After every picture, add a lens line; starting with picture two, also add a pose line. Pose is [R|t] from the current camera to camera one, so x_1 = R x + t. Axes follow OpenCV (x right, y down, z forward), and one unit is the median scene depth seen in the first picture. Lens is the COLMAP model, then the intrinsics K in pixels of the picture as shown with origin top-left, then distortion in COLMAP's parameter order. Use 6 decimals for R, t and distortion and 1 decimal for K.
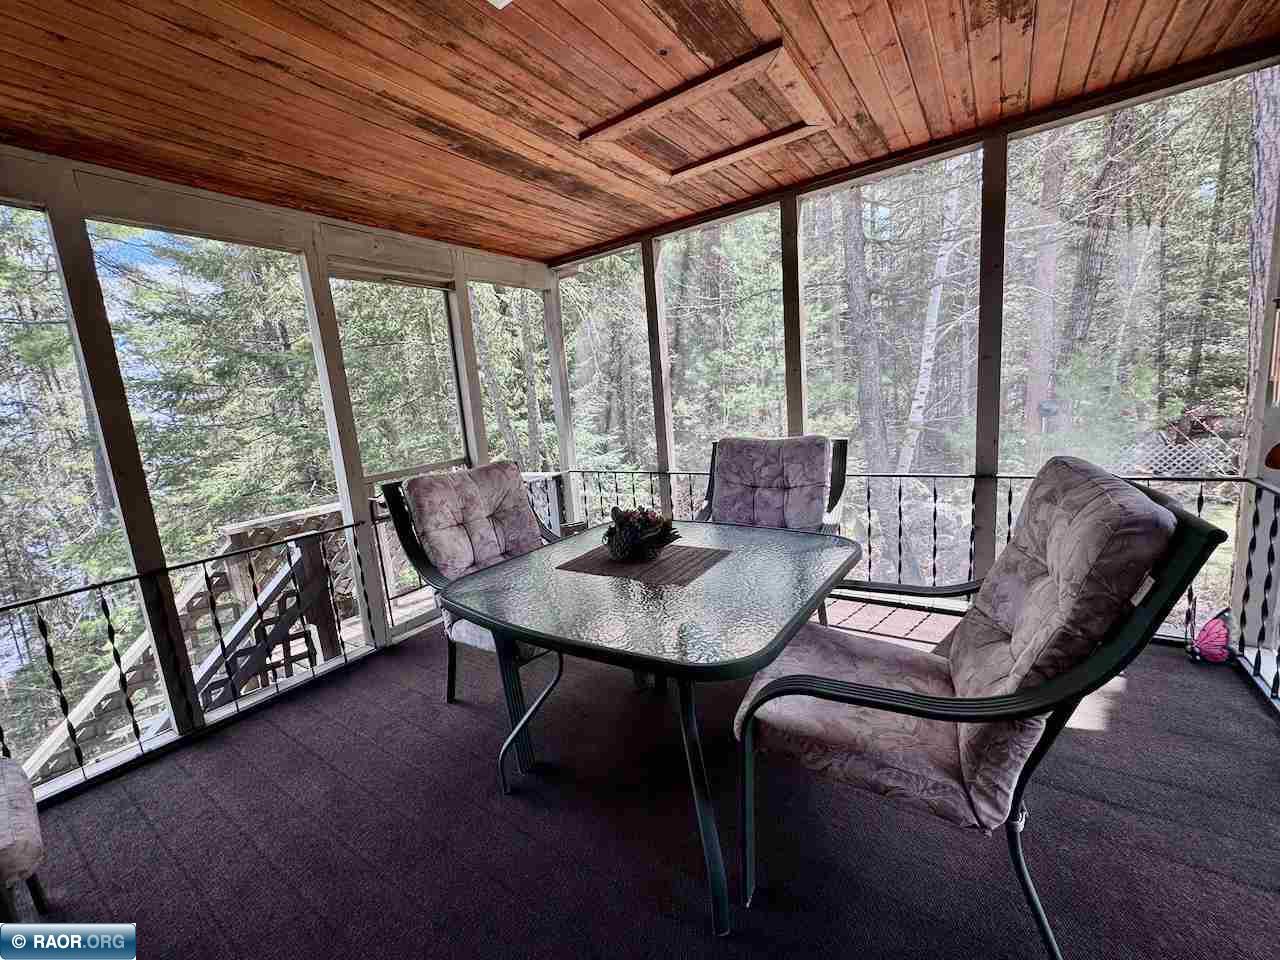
lens RADIAL K [[509.6, 0, 635.4], [0, 509.6, 478.8], [0, 0, 1]] dist [-0.002880, 0.000148]
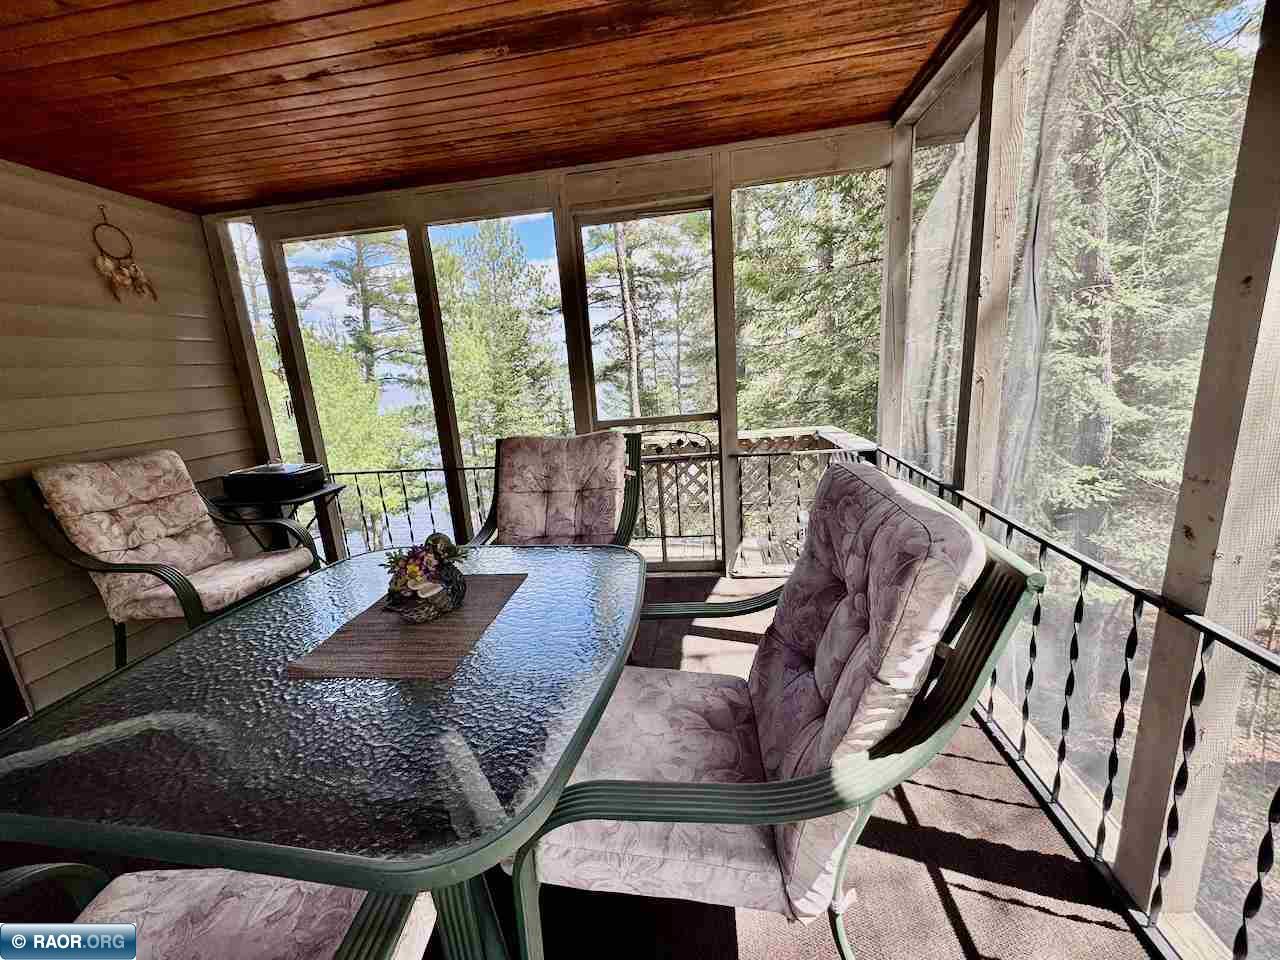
lens RADIAL K [[509.6, 0, 635.4], [0, 509.6, 478.8], [0, 0, 1]] dist [-0.002880, 0.000148]
pose [[0.461178, 0.250214, -0.851297, 0.520498], [-0.103731, 0.968041, 0.228333, -0.163667], [0.881223, -0.016996, 0.472395, 0.668582]]
